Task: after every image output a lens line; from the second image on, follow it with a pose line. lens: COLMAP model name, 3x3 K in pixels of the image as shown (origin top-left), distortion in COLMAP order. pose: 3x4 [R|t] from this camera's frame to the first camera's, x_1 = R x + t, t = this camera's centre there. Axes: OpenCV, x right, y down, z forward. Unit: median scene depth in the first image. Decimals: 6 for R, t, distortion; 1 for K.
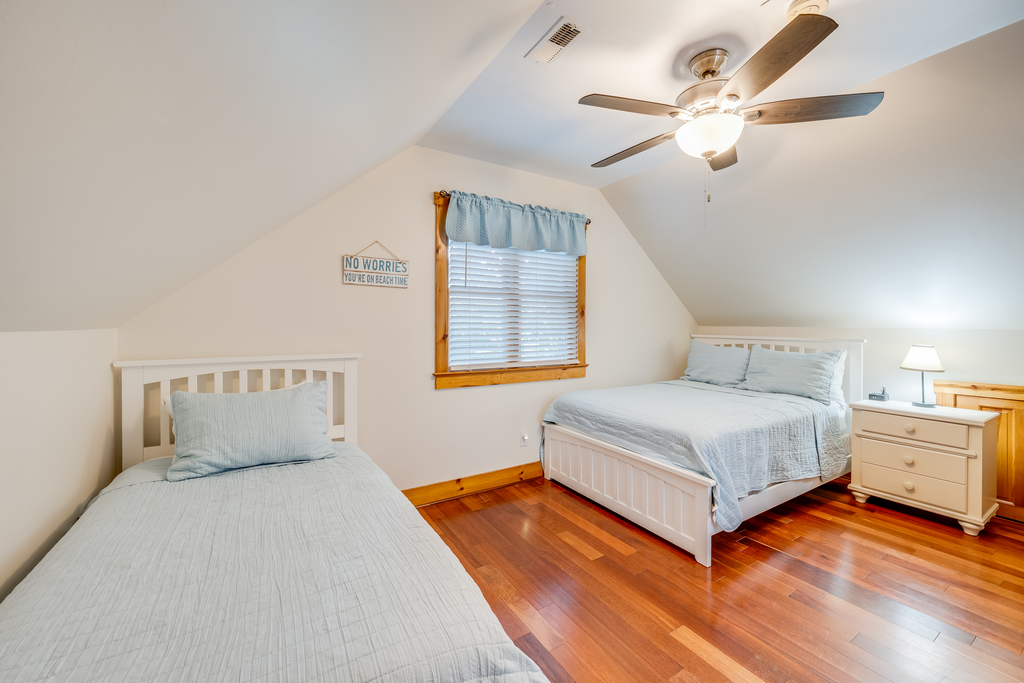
lens RADIAL K [[415.4, 0, 530.6], [0, 415.4, 322.6], [0, 0, 1]] dist [-0.001955, -0.000065]
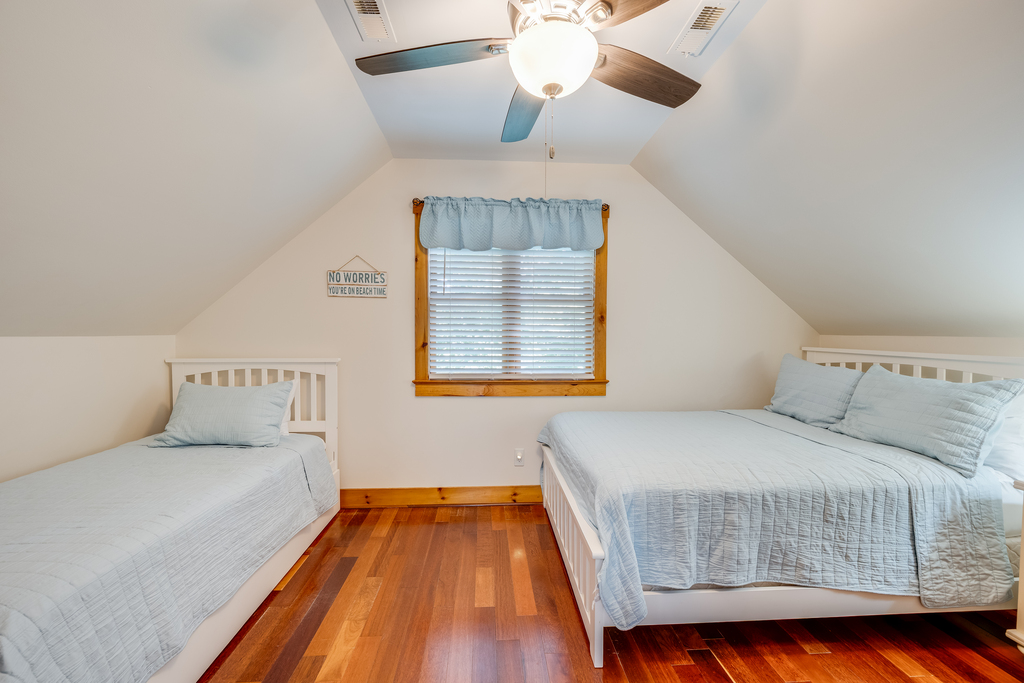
lens RADIAL K [[419.9, 0, 512.0], [0, 419.9, 341.5], [0, 0, 1]] dist [-0.002691, -0.000336]
pose [[0.869841, 0.010021, -0.493230, 0.467849], [0.002071, 0.999711, 0.023963, 0.002241], [0.493328, -0.021865, 0.869569, 0.217809]]
